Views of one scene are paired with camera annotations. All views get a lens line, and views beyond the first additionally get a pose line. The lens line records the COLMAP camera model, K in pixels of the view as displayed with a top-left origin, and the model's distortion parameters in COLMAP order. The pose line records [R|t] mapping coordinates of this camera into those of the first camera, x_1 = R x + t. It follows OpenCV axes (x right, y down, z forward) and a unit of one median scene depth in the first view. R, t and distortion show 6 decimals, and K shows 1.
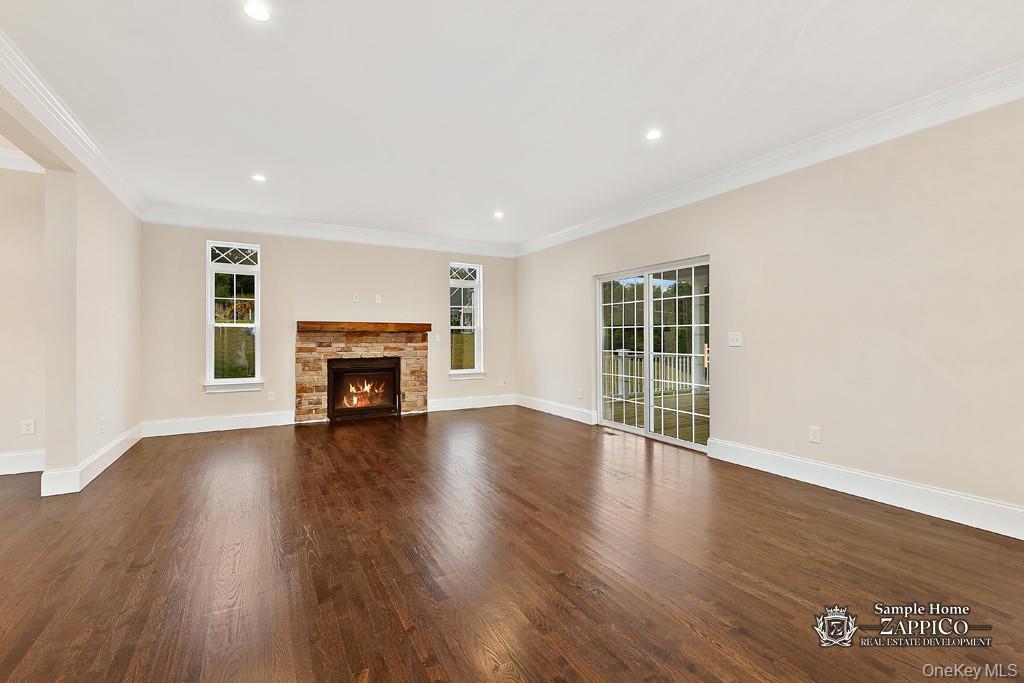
lens RADIAL K [[472.0, 0, 520.3], [0, 472.0, 335.9], [0, 0, 1]] dist [0.013909, -0.000439]
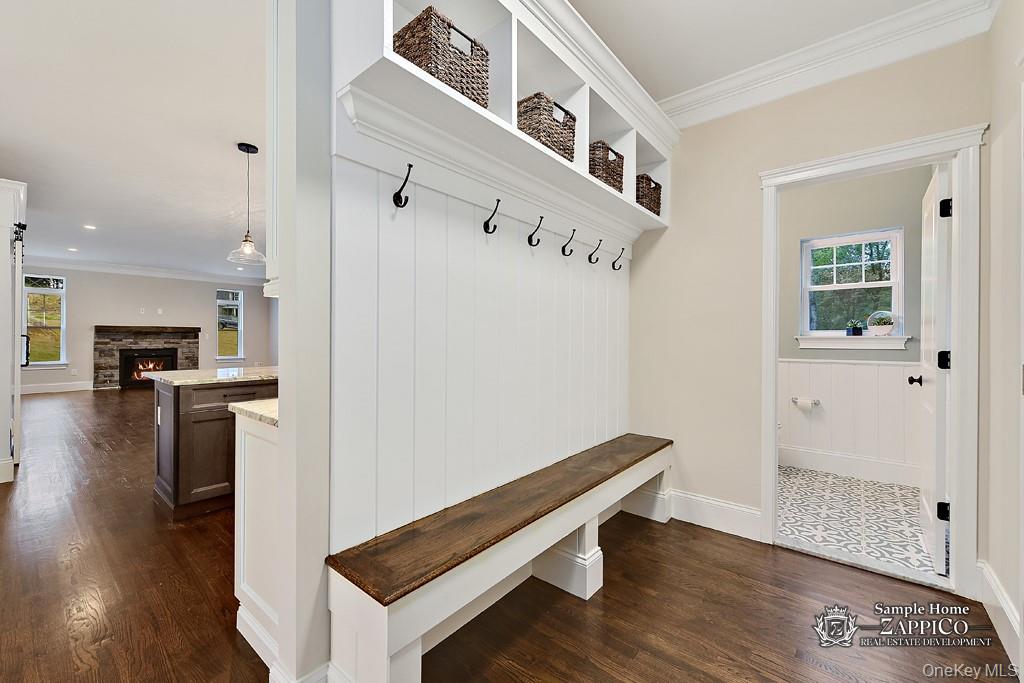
lens RADIAL K [[408.8, 0, 512.0], [0, 408.8, 339.7], [0, 0, 1]] dist [-0.003814, 0.000439]
pose [[0.941736, 0.009802, 0.336211, 0.368097], [-0.016295, 0.999731, 0.016494, -0.026126], [-0.335959, -0.021012, 0.941642, -0.719916]]
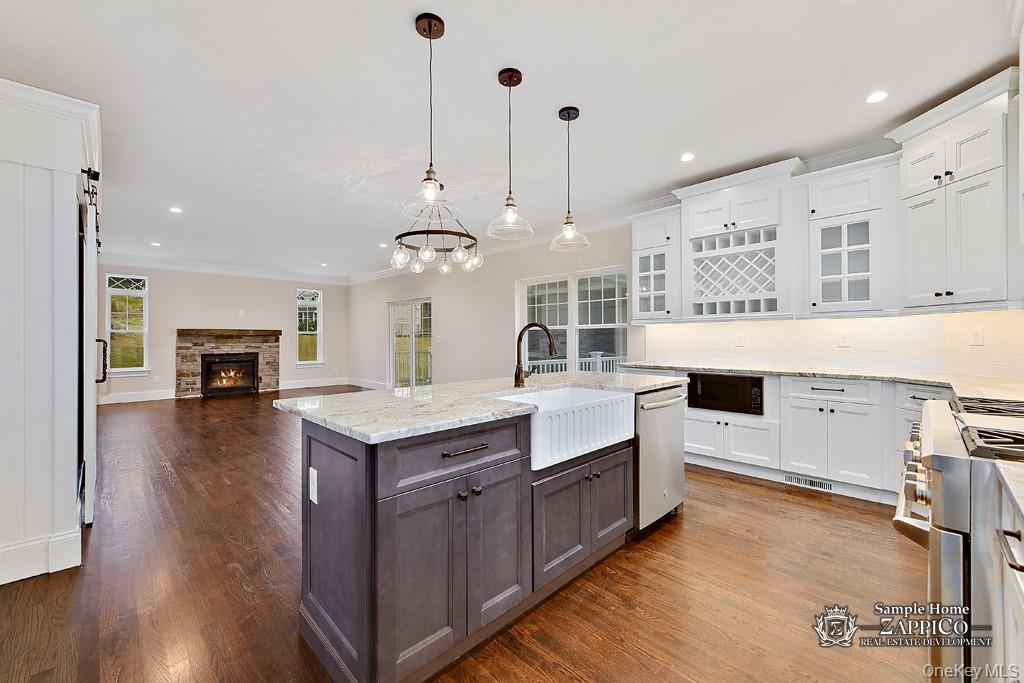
lens RADIAL K [[408.8, 0, 514.0], [0, 408.8, 339.3], [0, 0, 1]] dist [-0.003814, 0.000439]
pose [[0.969996, 0.005708, 0.243052, 0.221599], [-0.008924, 0.999887, 0.012130, -0.020858], [-0.242955, -0.013935, 0.969937, -0.453643]]
